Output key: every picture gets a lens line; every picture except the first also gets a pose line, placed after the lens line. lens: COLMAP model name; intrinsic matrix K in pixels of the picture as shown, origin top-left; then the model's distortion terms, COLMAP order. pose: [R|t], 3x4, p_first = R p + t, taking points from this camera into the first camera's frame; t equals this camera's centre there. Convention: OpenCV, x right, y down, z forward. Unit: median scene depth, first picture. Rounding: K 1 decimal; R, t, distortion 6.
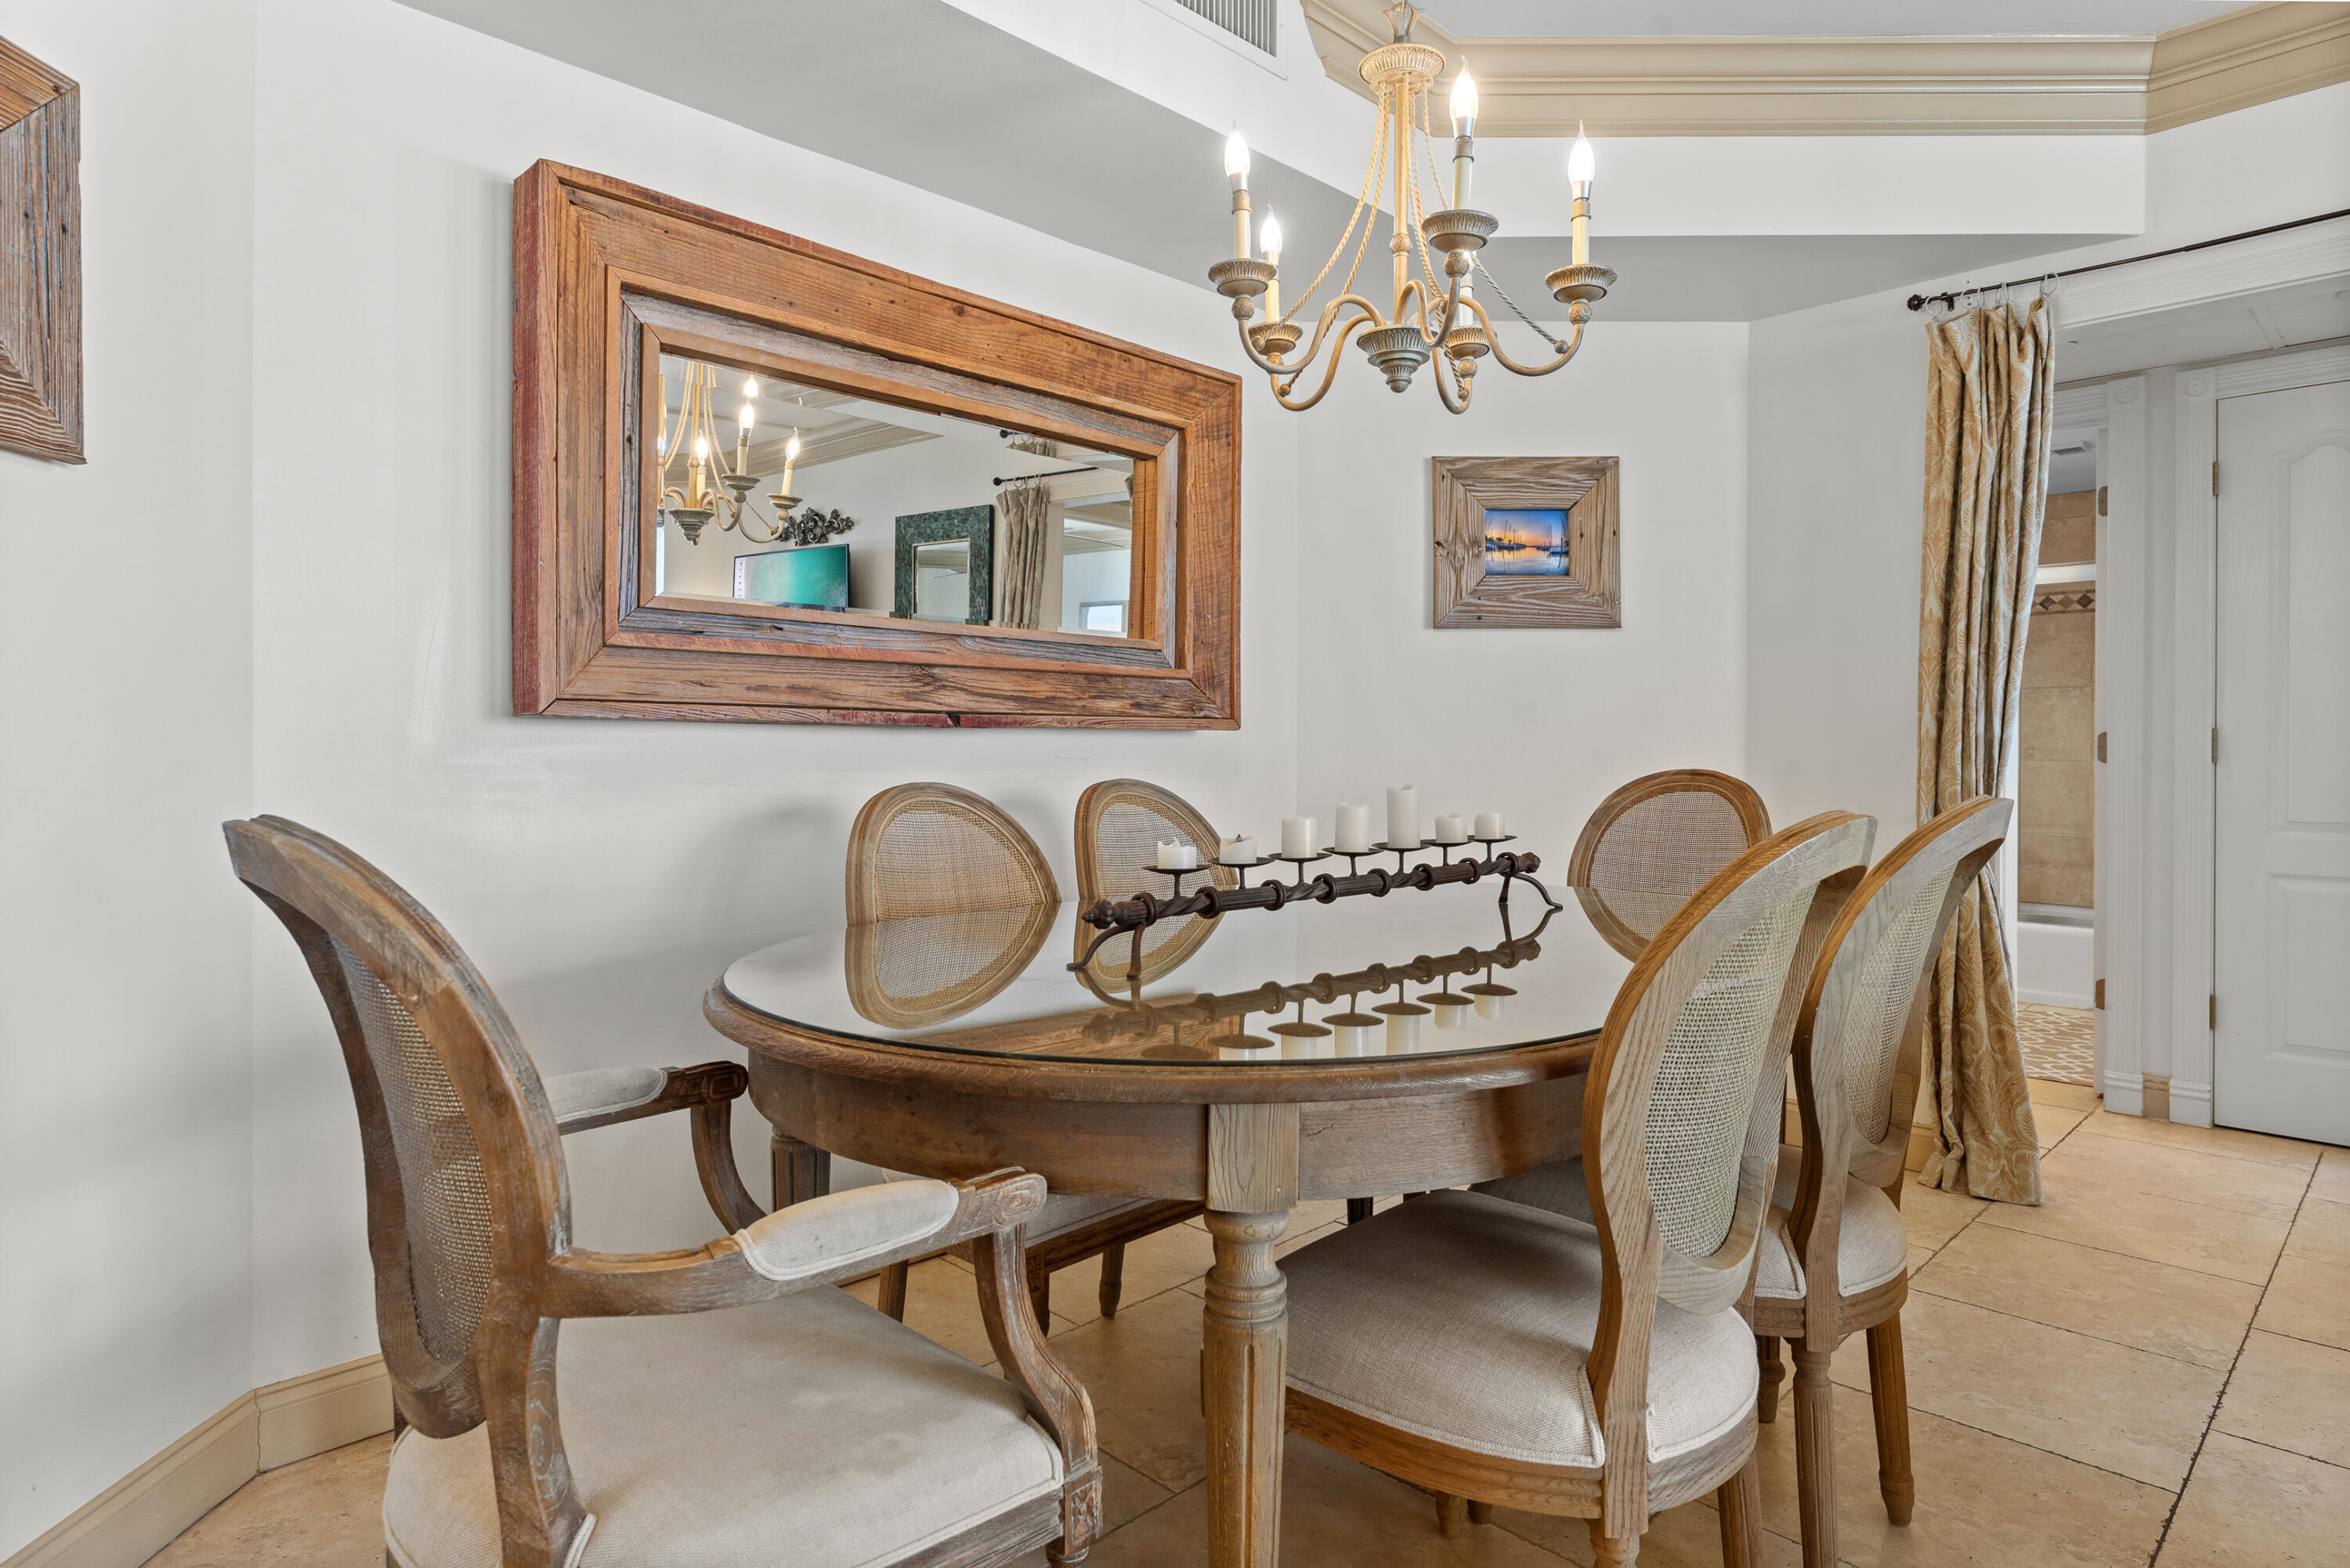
lens RADIAL K [[1303.3, 0, 1158.6], [0, 1303.3, 747.3], [0, 0, 1]] dist [-0.001954, -0.000830]
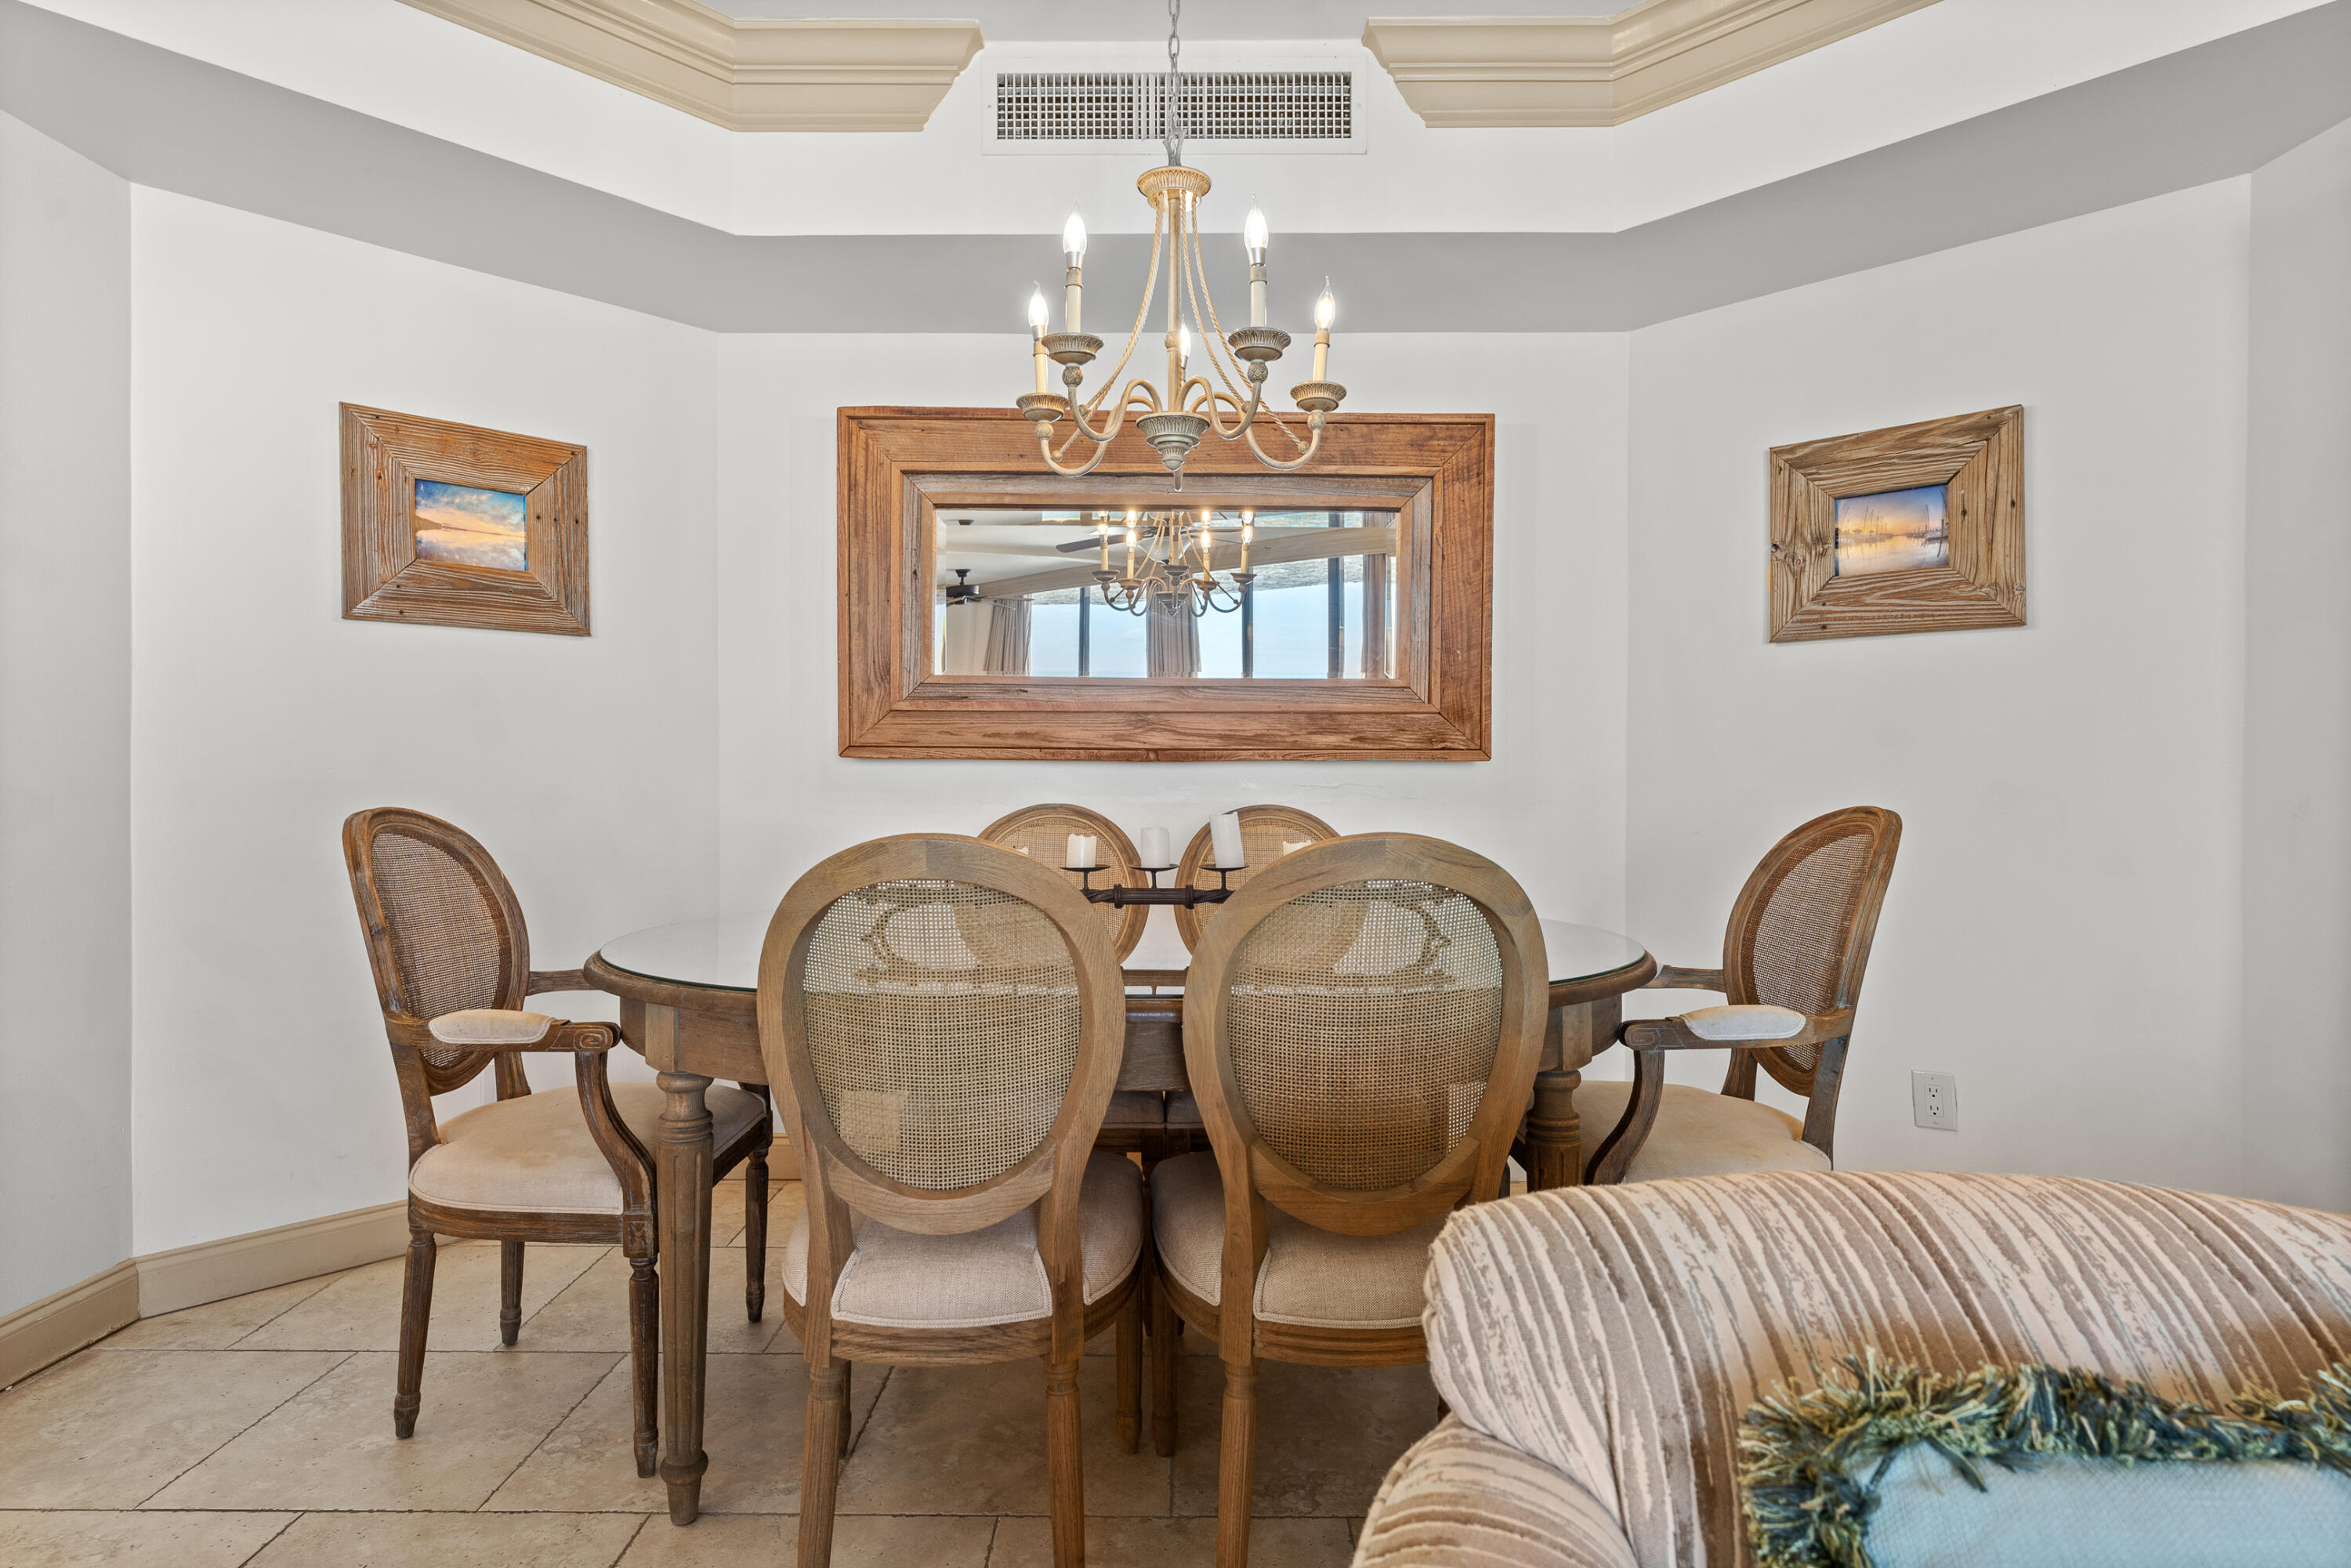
lens RADIAL K [[1240.2, 0, 1164.5], [0, 1240.2, 781.8], [0, 0, 1]] dist [-0.002597, -0.000477]
pose [[0.711513, 0.005076, -0.702655, 0.625541], [-0.001232, 0.999981, 0.005977, -0.002425], [0.702672, -0.003387, 0.711506, 0.141443]]
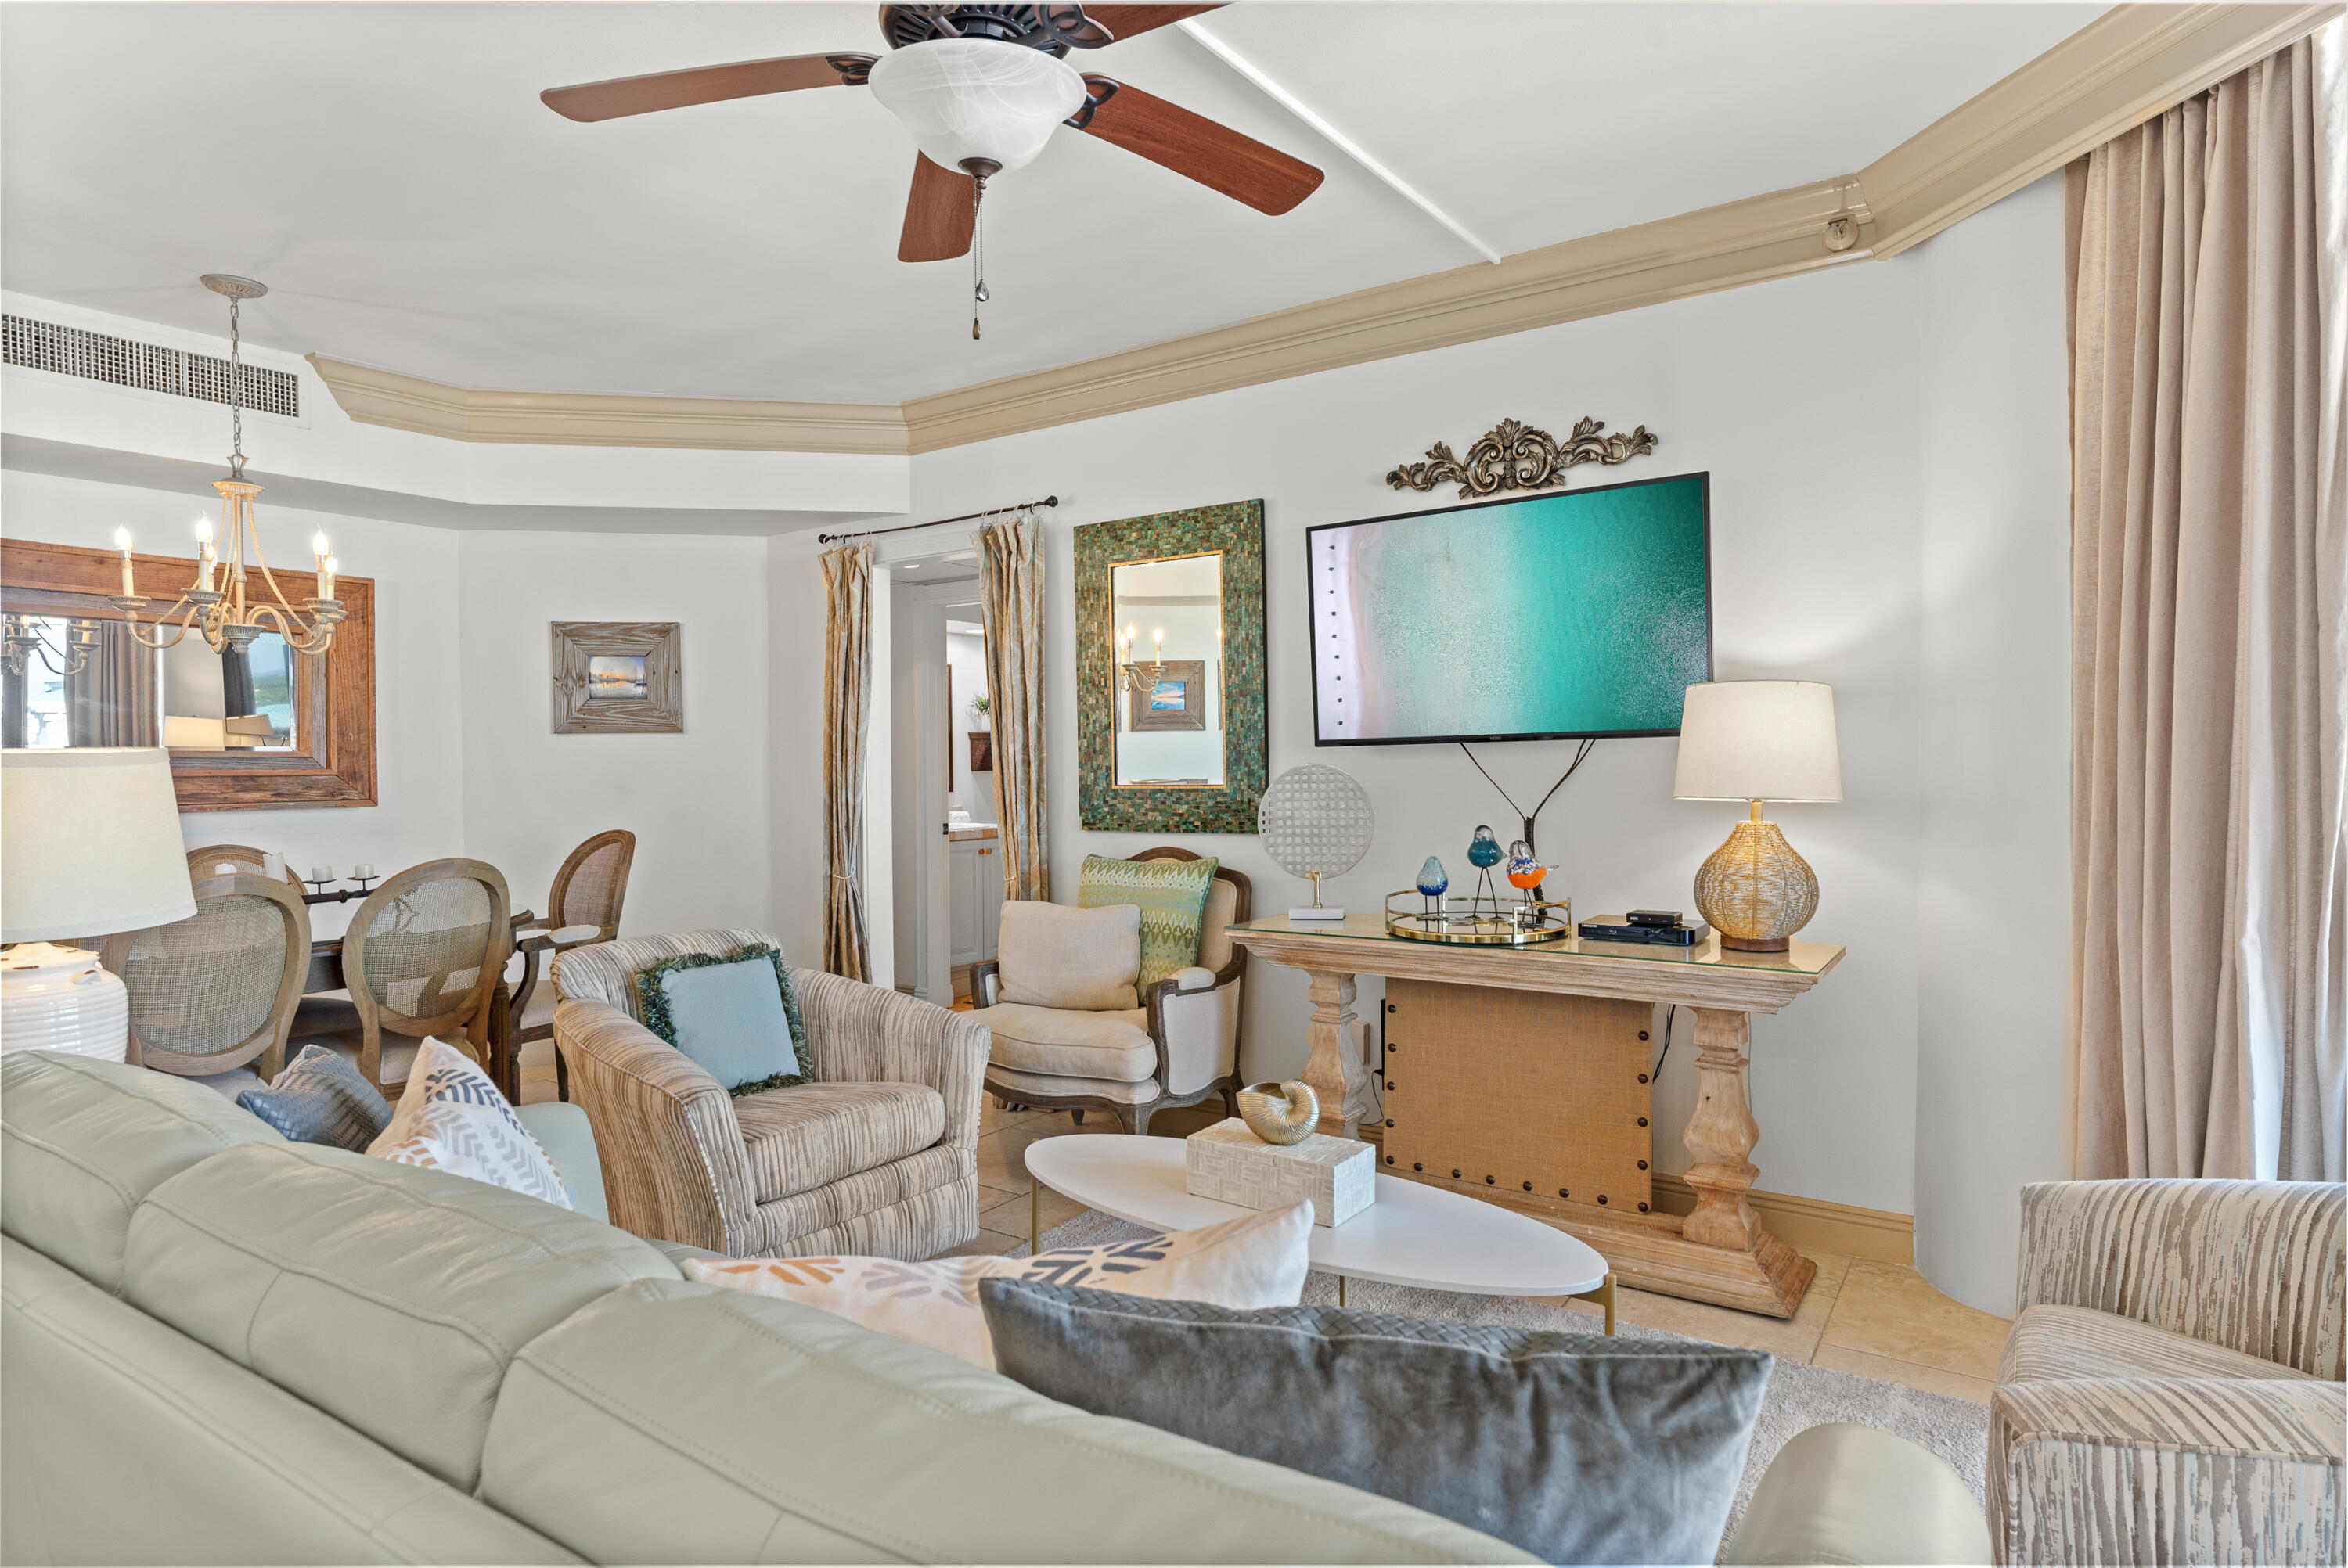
lens RADIAL K [[1289.0, 0, 1162.3], [0, 1289.0, 784.6], [0, 0, 1]] dist [-0.004036, -0.000275]
pose [[0.983421, -0.014426, 0.180763, 0.785135], [0.011271, 0.999766, 0.018470, -0.063437], [-0.180987, -0.016126, 0.983353, -0.758298]]
